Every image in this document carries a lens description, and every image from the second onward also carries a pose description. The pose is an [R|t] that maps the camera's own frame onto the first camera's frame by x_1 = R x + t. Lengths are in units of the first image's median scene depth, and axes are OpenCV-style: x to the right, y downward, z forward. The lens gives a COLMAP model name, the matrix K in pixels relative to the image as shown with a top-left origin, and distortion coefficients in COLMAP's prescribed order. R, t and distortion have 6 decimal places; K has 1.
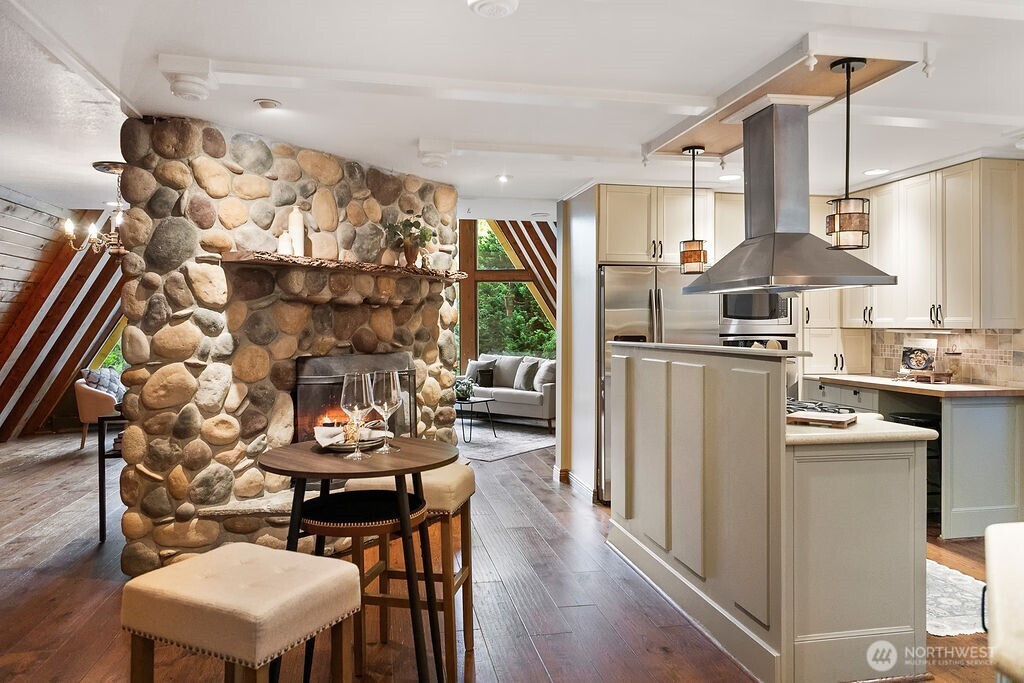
lens RADIAL K [[691.1, 0, 515.6], [0, 691.1, 324.7], [0, 0, 1]] dist [-0.000934, -0.000339]
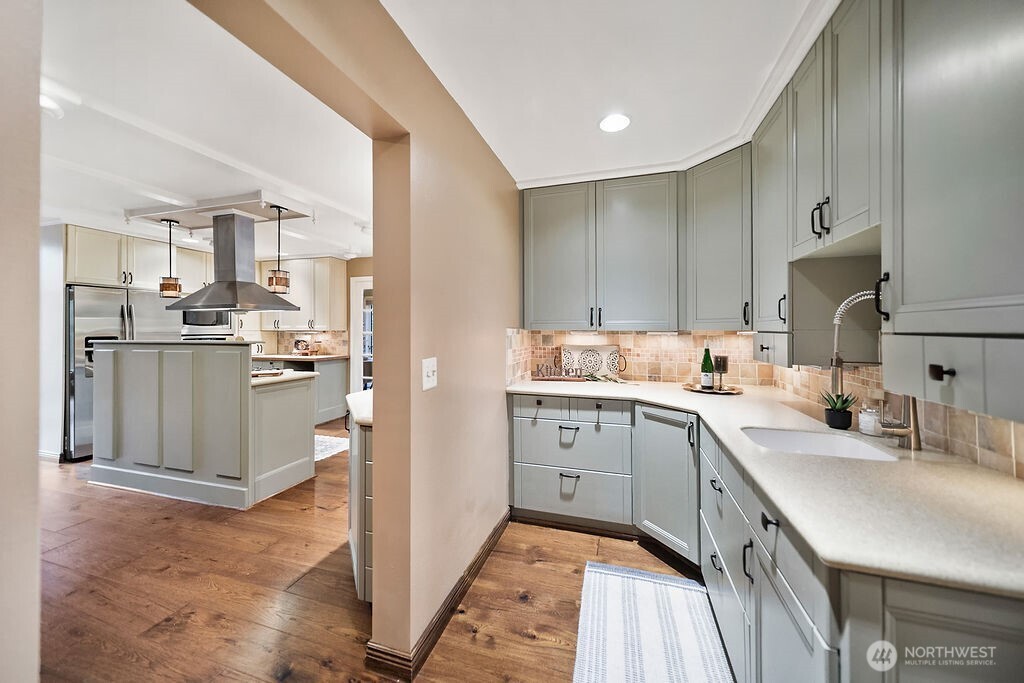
lens RADIAL K [[366.7, 0, 511.8], [0, 366.7, 327.6], [0, 0, 1]] dist [0.002533, 0.000184]
pose [[0.477264, 0.003248, 0.878754, -0.102785], [0.001104, 0.999990, -0.004295, 0.001684], [-0.878760, 0.003020, 0.477255, -0.107825]]
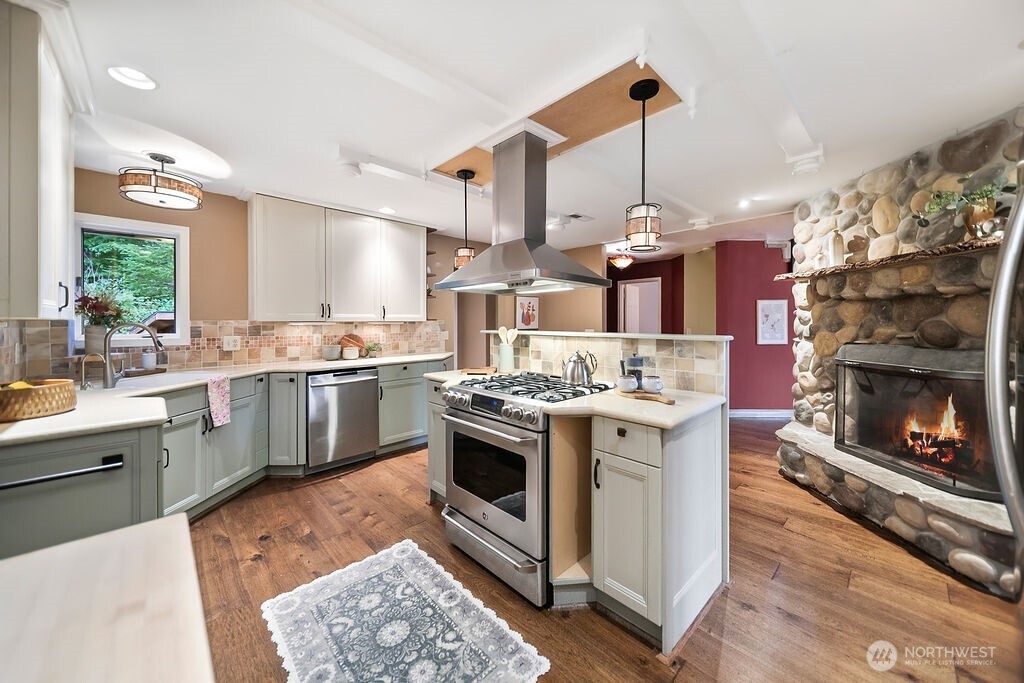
lens RADIAL K [[366.7, 0, 511.8], [0, 366.7, 327.6], [0, 0, 1]] dist [0.002533, 0.000184]
pose [[-0.844193, 0.014418, -0.535845, 0.505699], [0.002787, 0.999743, 0.022511, 0.001558], [0.536032, 0.017510, -0.844016, 1.063624]]
